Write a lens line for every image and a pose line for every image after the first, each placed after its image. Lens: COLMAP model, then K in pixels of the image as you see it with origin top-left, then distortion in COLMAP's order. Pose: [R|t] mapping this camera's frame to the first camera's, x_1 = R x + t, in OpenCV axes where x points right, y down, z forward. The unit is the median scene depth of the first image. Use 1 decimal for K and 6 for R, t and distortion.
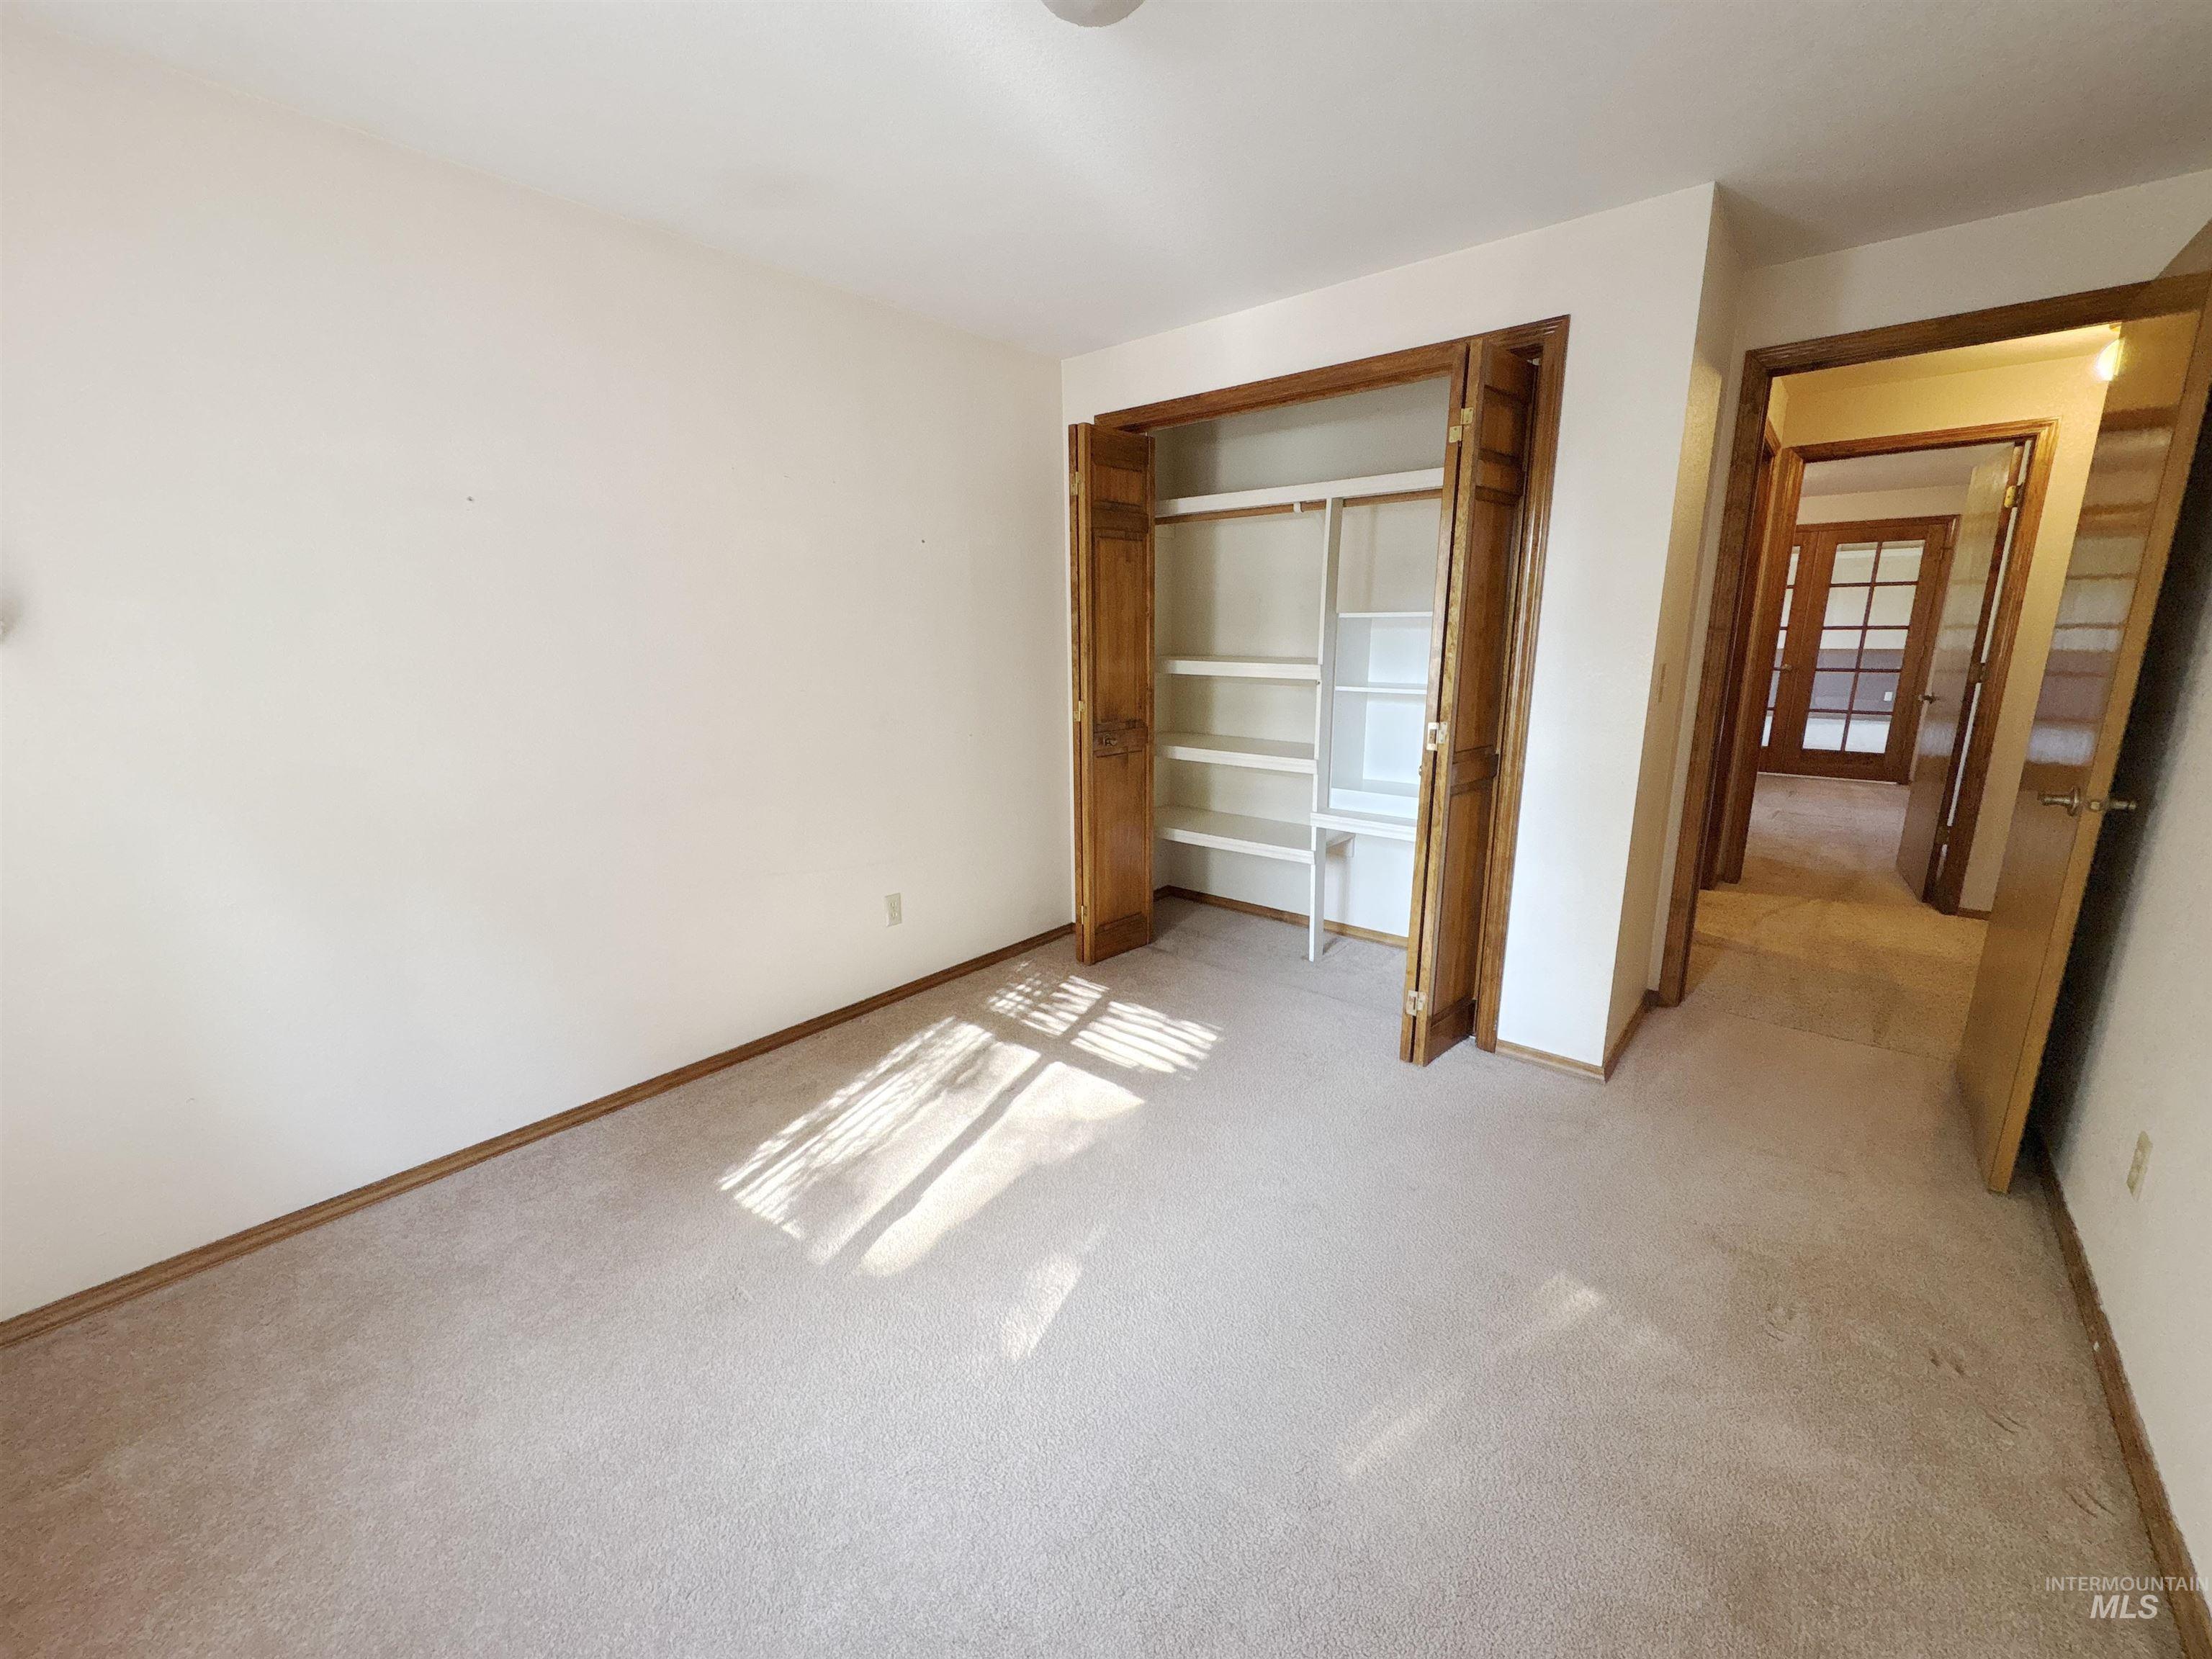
lens RADIAL K [[878.9, 0, 1109.1], [0, 878.9, 836.2], [0, 0, 1]] dist [-0.000393, 0.000672]
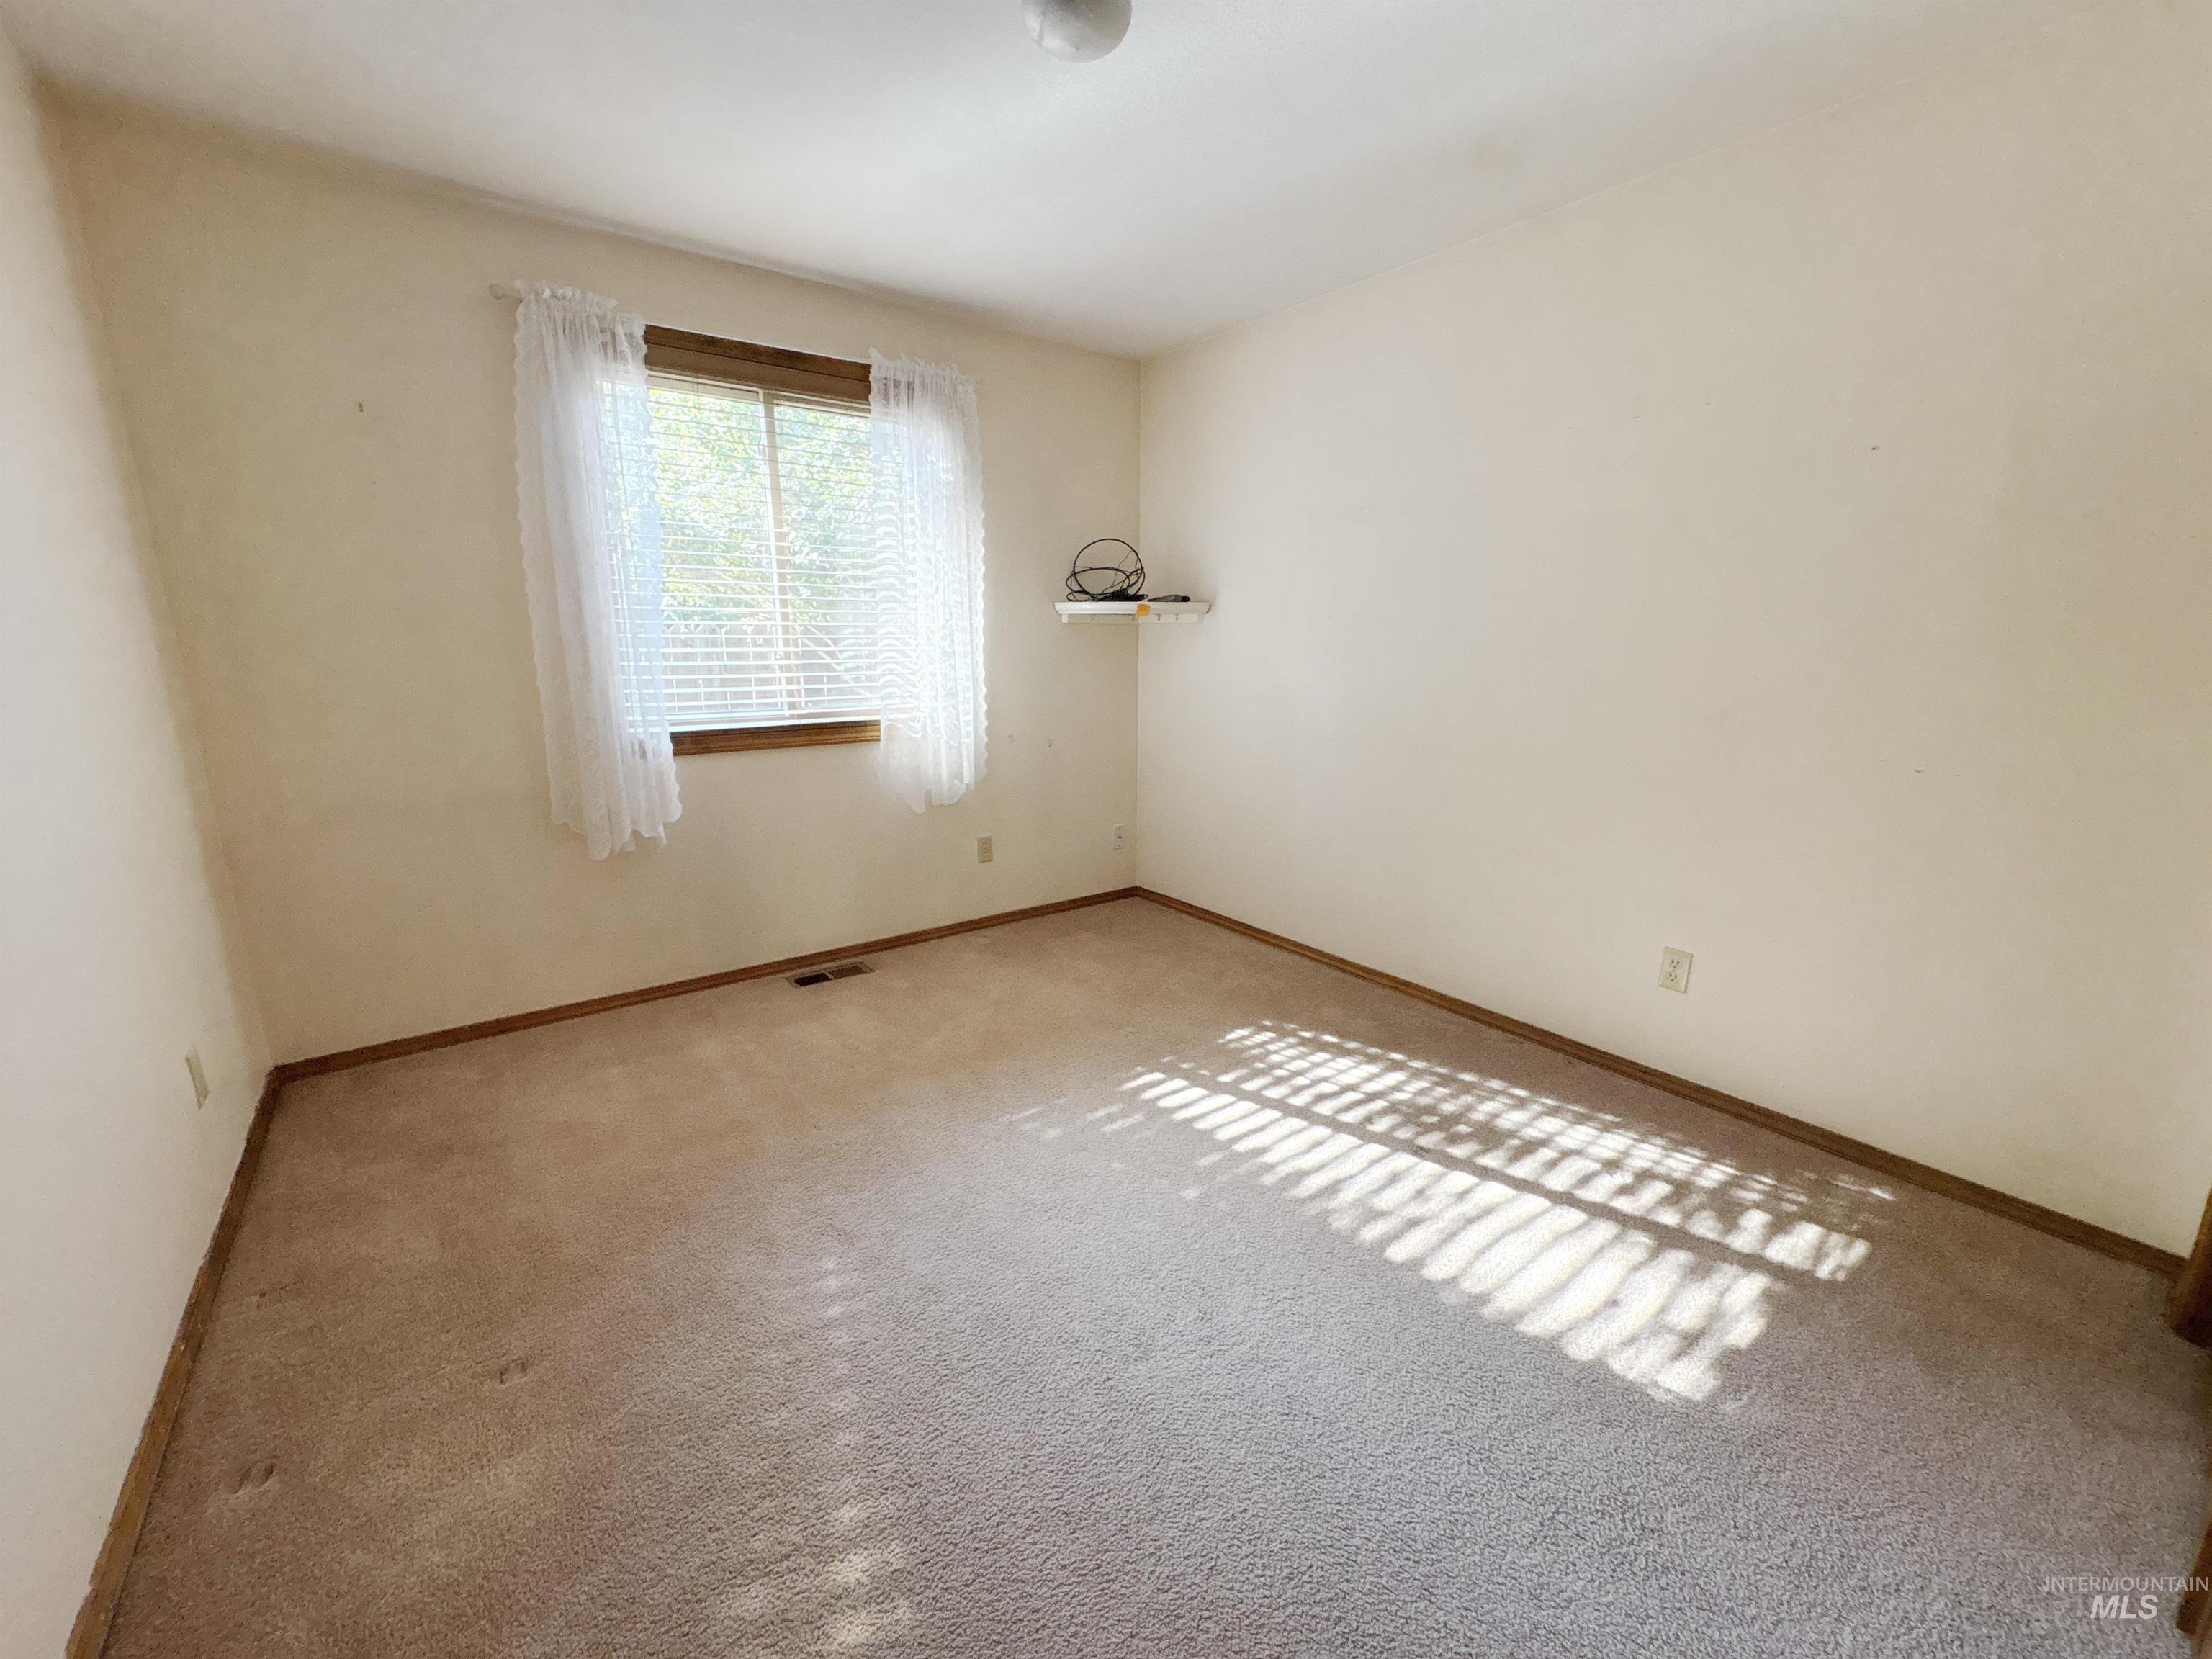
lens RADIAL K [[878.9, 0, 1109.4], [0, 878.9, 826.6], [0, 0, 1]] dist [-0.000393, 0.000672]
pose [[-0.244107, 0.225462, -0.943175, 0.577348], [-0.193578, 0.941694, 0.275209, -0.151709], [0.950231, 0.249758, -0.186229, 0.679676]]
